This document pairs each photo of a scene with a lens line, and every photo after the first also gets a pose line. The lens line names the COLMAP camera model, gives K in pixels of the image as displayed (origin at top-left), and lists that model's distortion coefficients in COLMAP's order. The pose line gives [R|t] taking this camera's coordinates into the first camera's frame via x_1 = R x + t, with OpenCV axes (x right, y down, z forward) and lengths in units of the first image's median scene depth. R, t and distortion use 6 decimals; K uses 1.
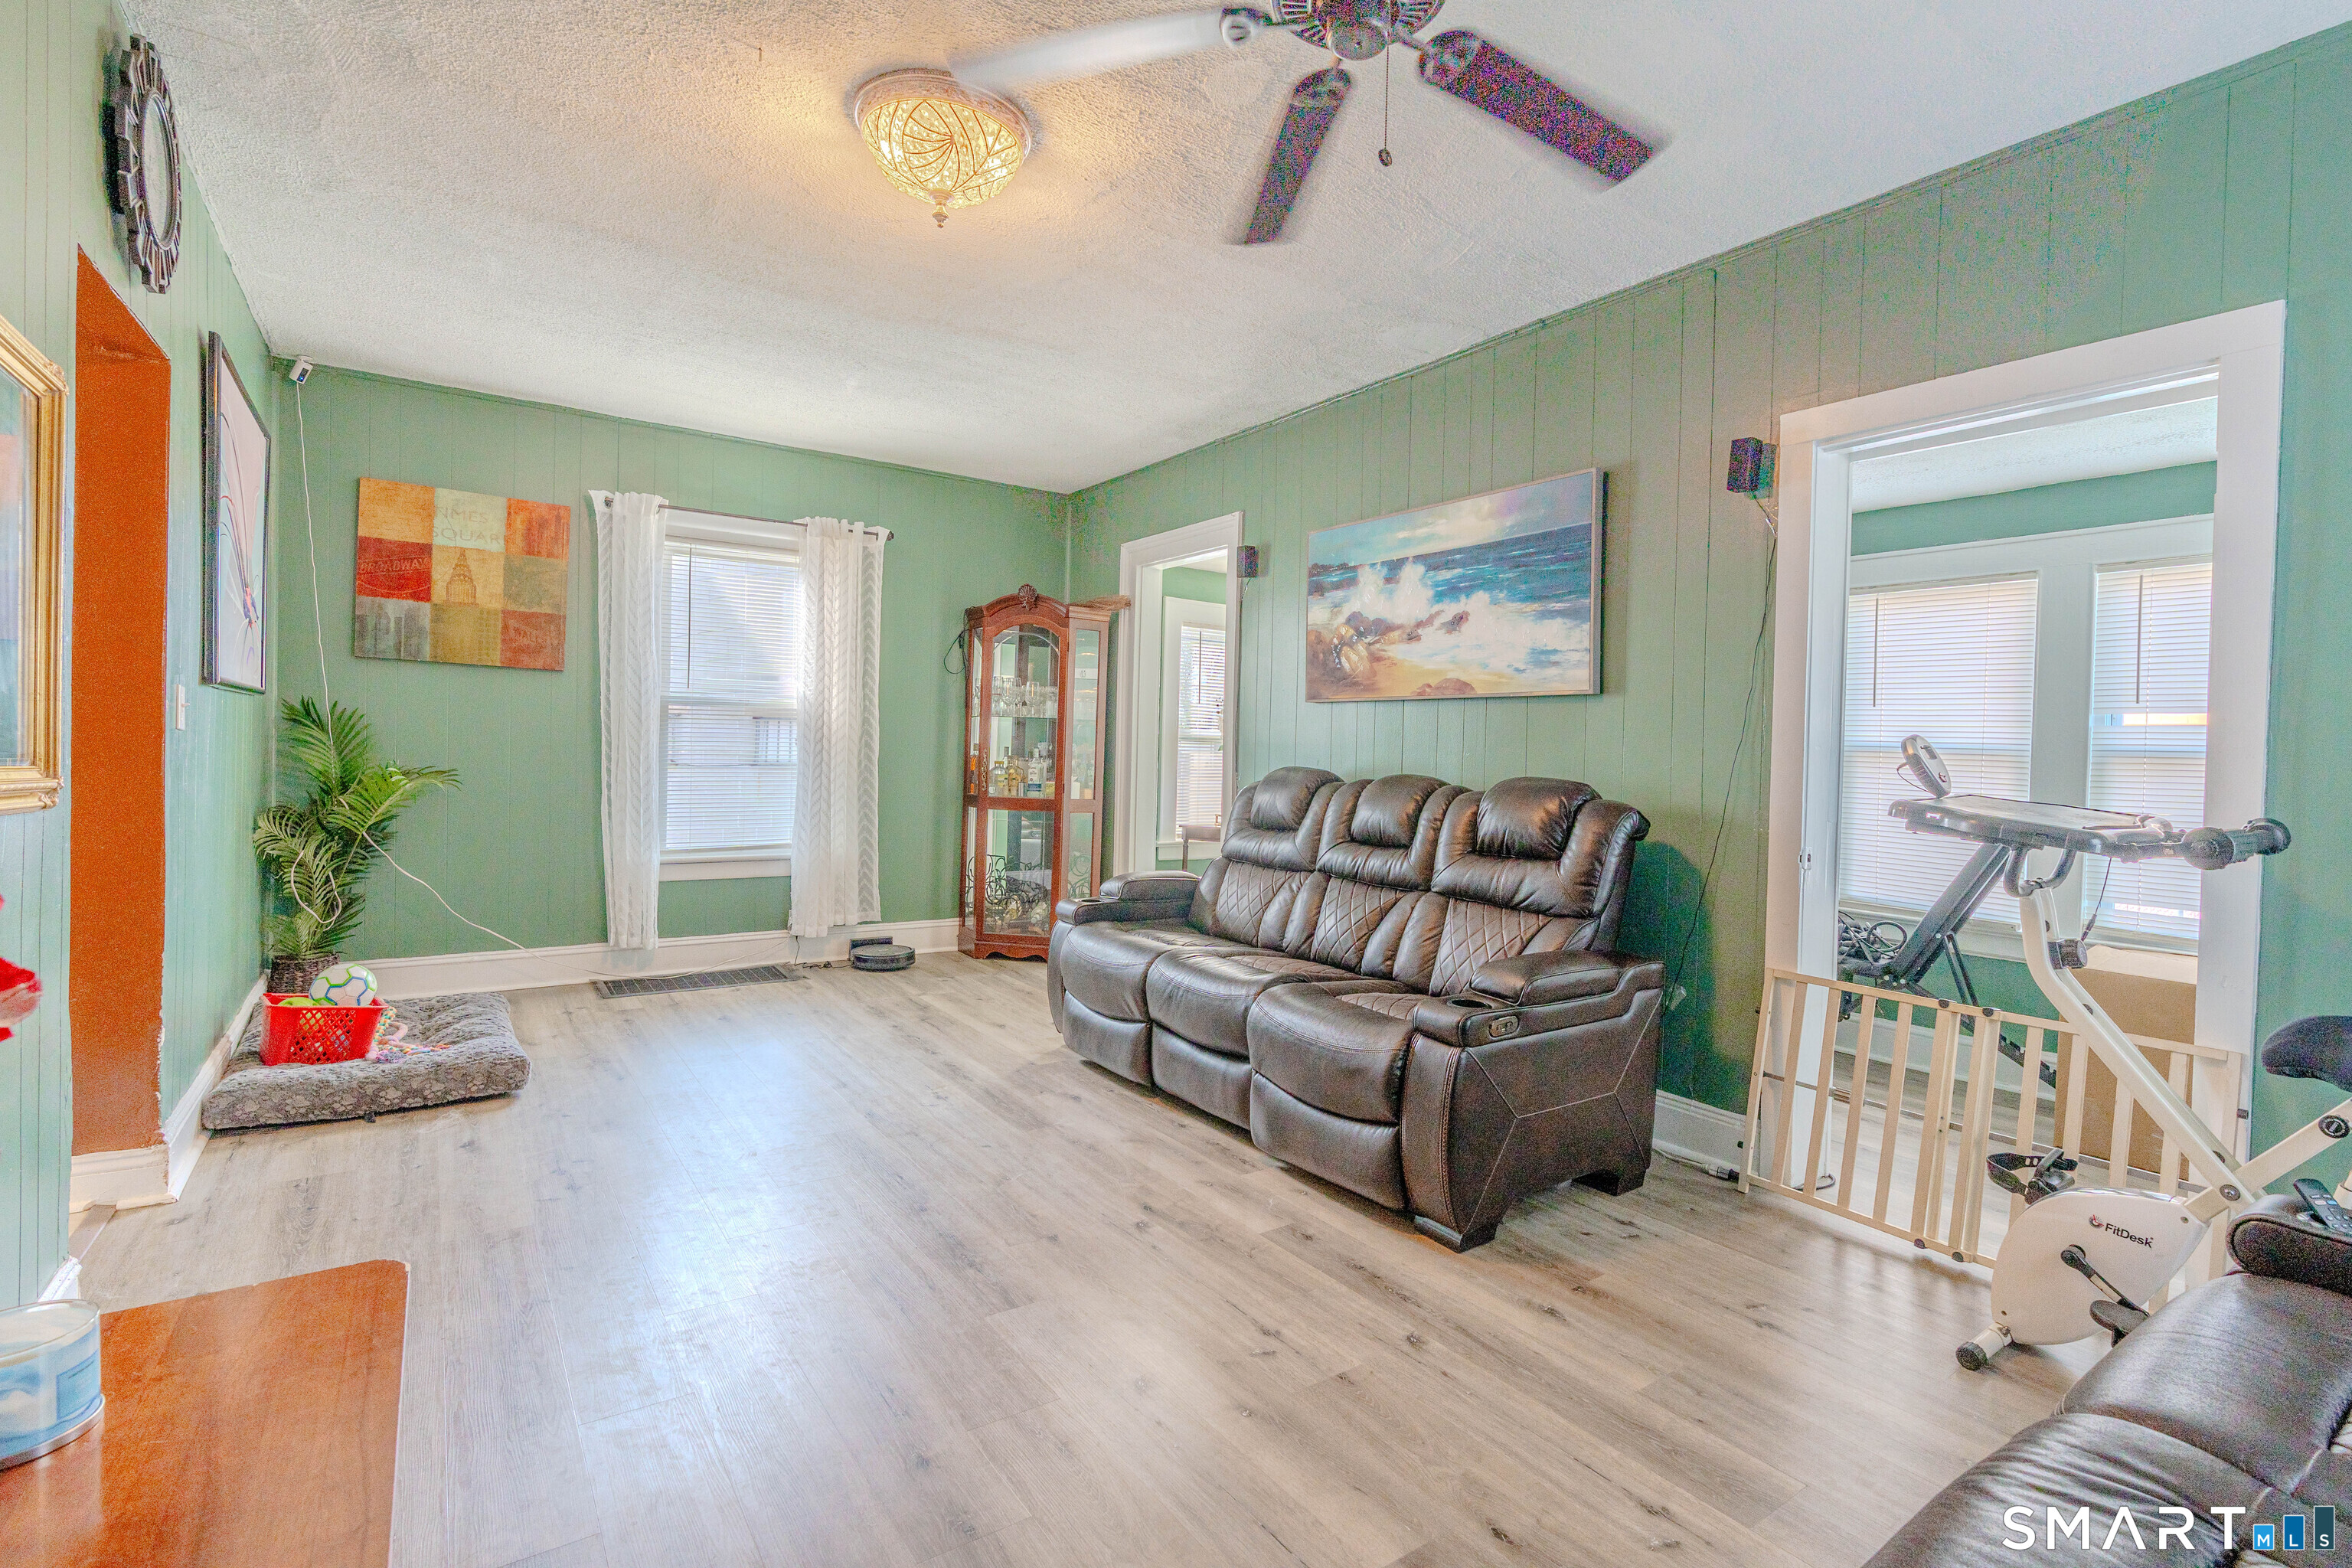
lens RADIAL K [[1078.8, 0, 1168.3], [0, 1078.8, 785.6], [0, 0, 1]] dist [-0.003287, 0.000160]
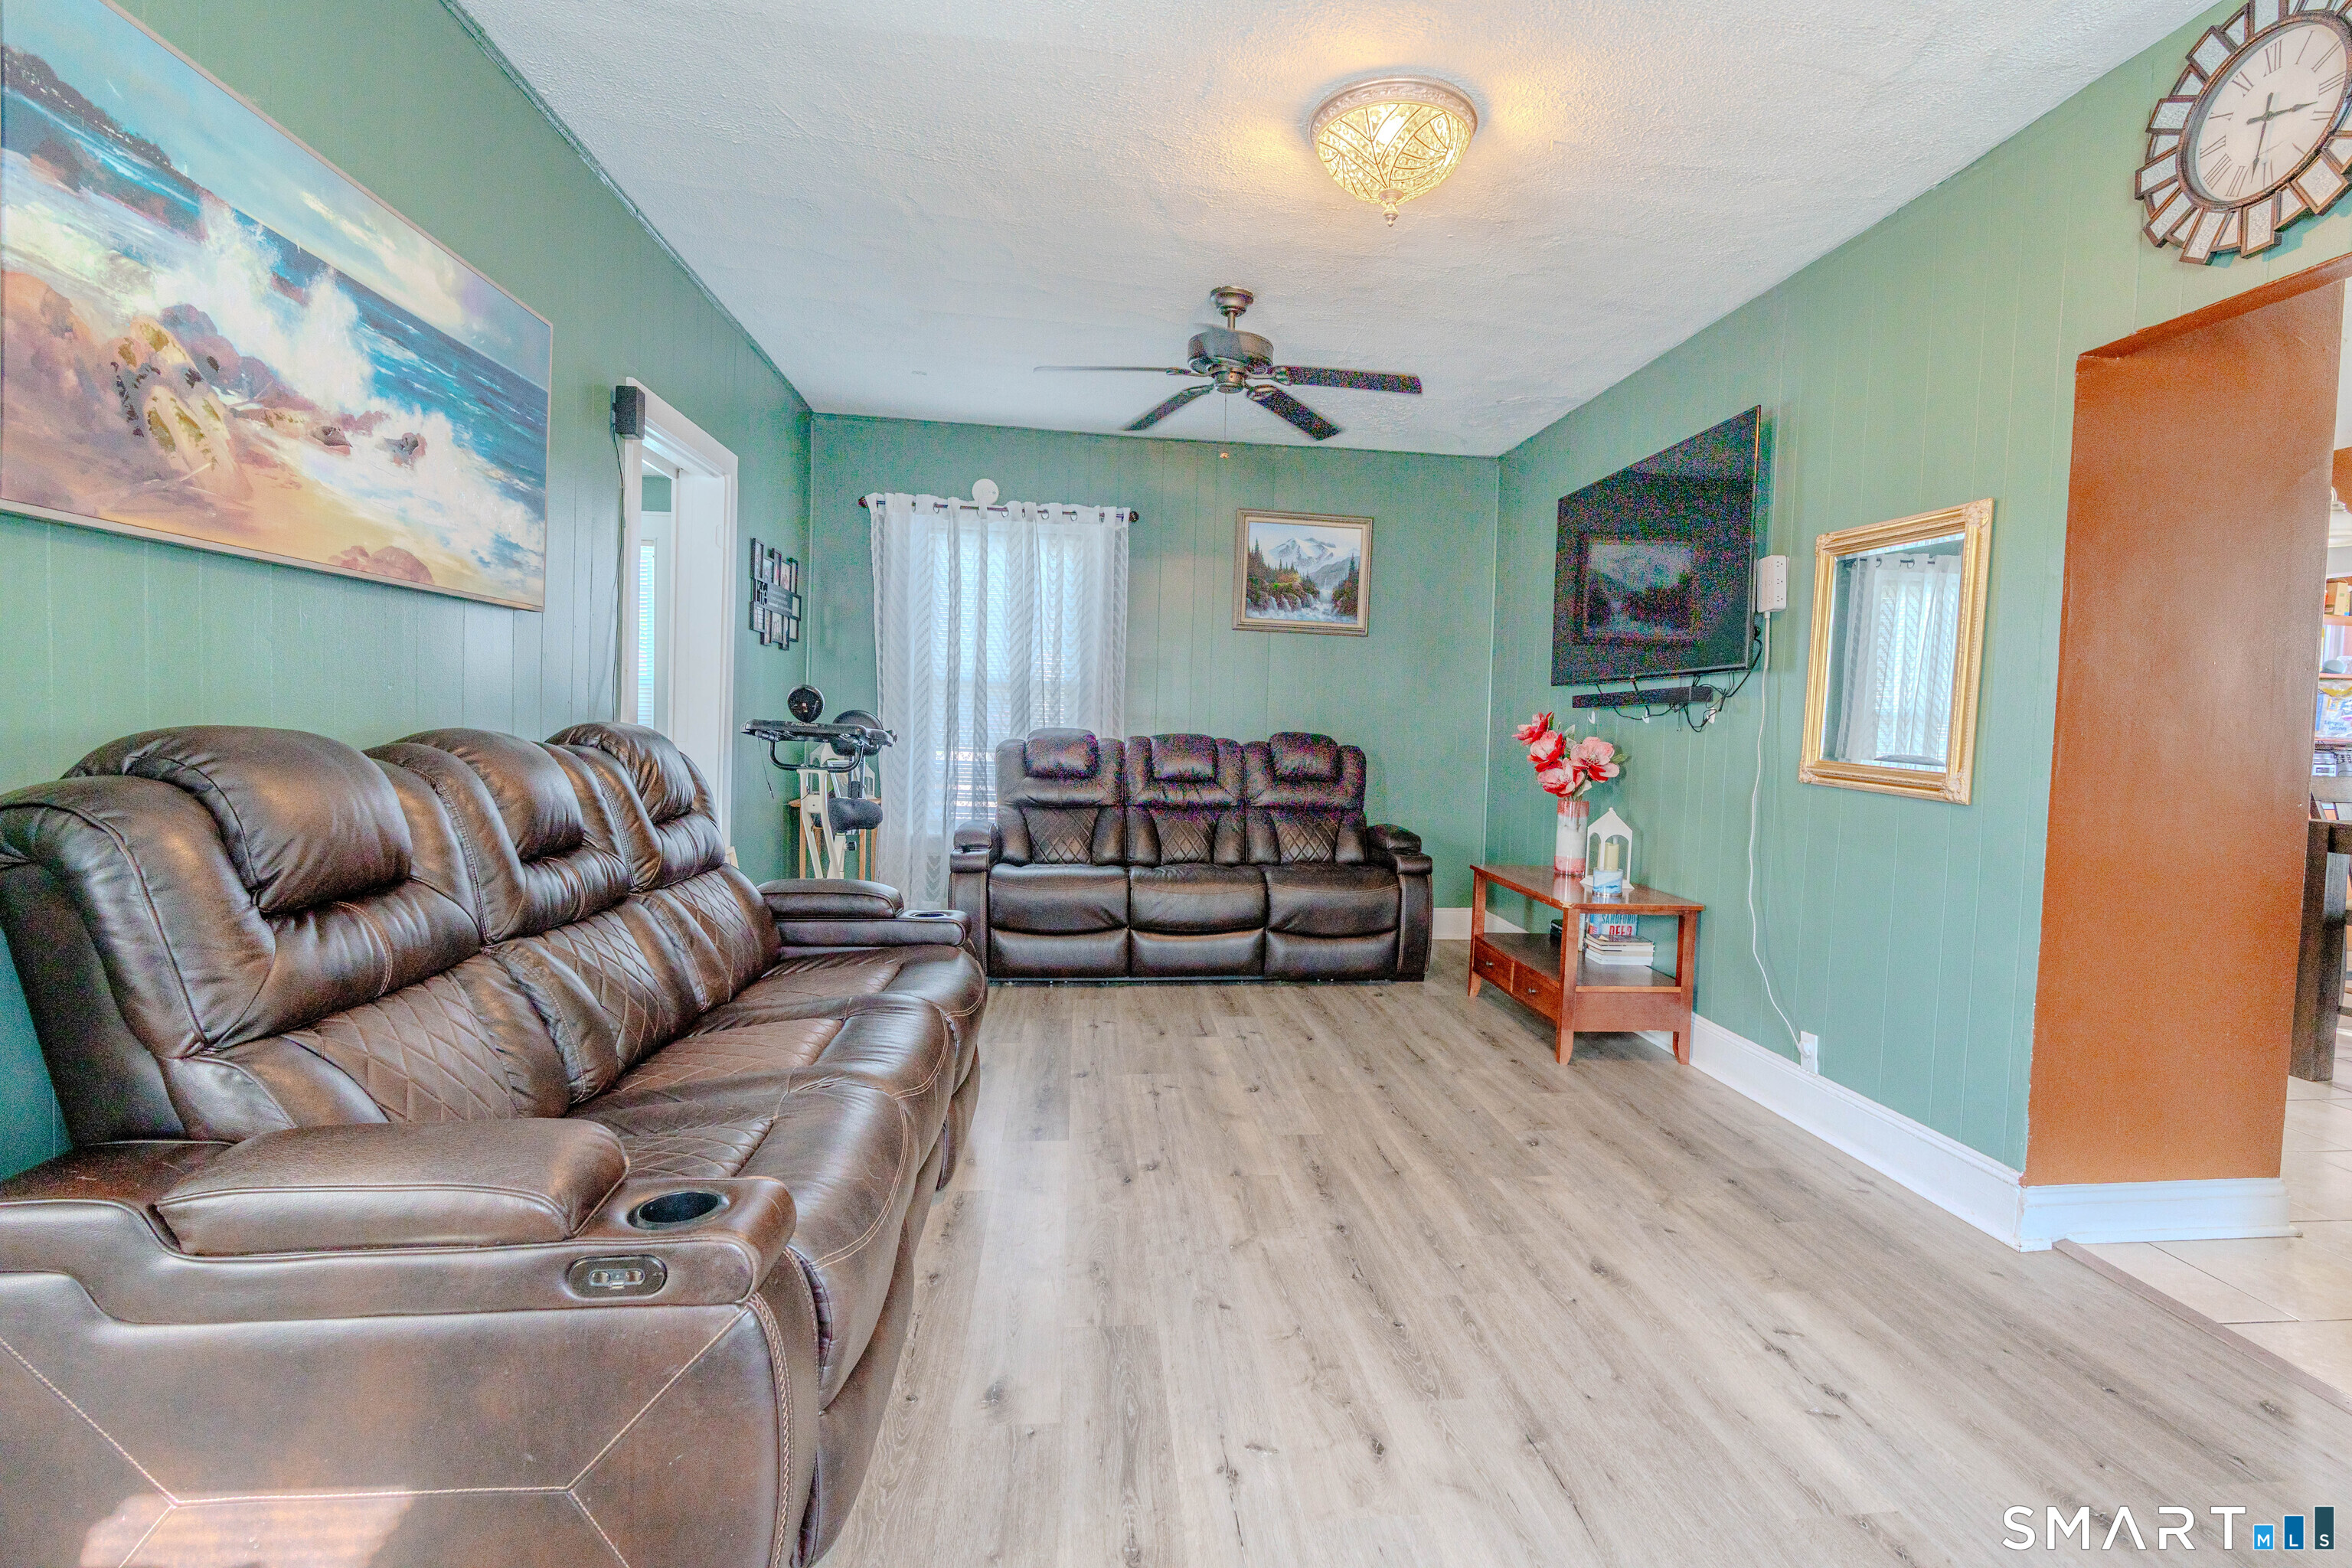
lens RADIAL K [[1060.1, 0, 1179.6], [0, 1060.1, 785.2], [0, 0, 1]] dist [-0.005655, 0.001586]
pose [[-0.871805, -0.092275, 0.481083, -0.400061], [-0.047935, 0.993454, 0.103685, -0.061149], [-0.487502, 0.067332, -0.870522, 1.443804]]
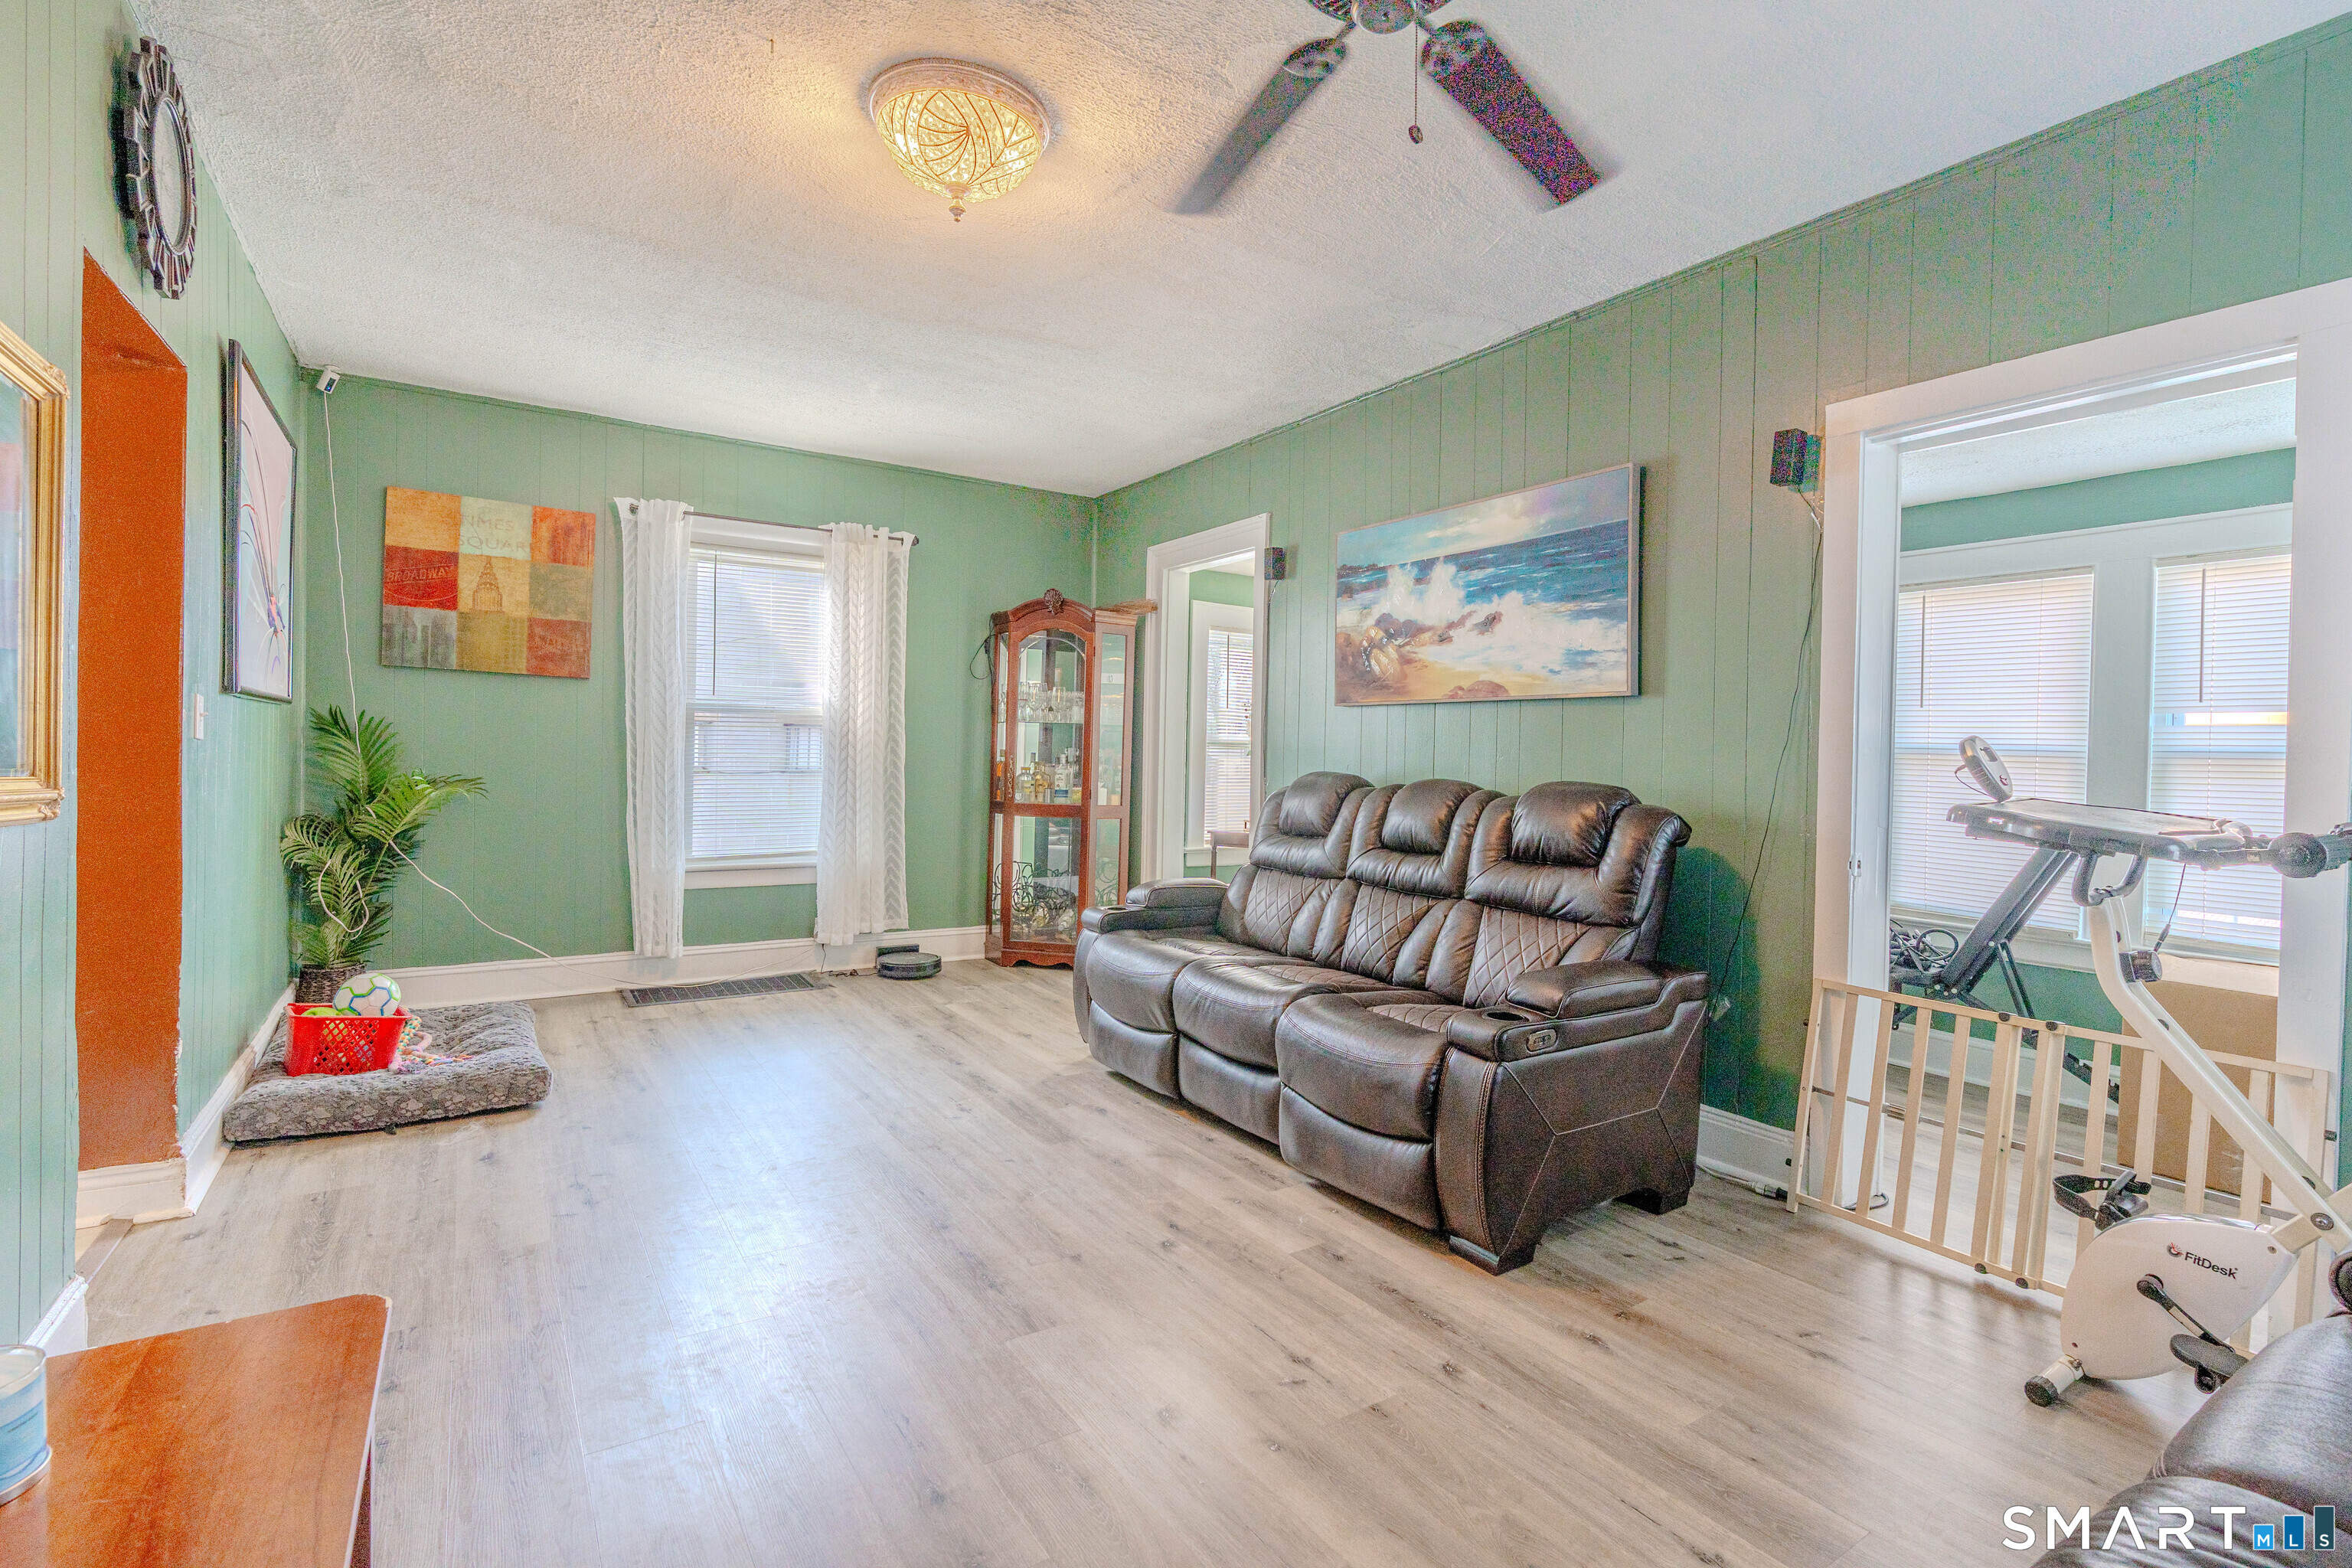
lens RADIAL K [[1078.6, 0, 1180.0], [0, 1078.6, 785.2], [0, 0, 1]] dist [-0.005476, 0.001486]
pose [[0.999848, -0.003964, -0.016990, 0.003740], [0.003878, 0.999979, -0.005119, -0.000759], [0.017010, 0.005052, 0.999843, 0.021687]]
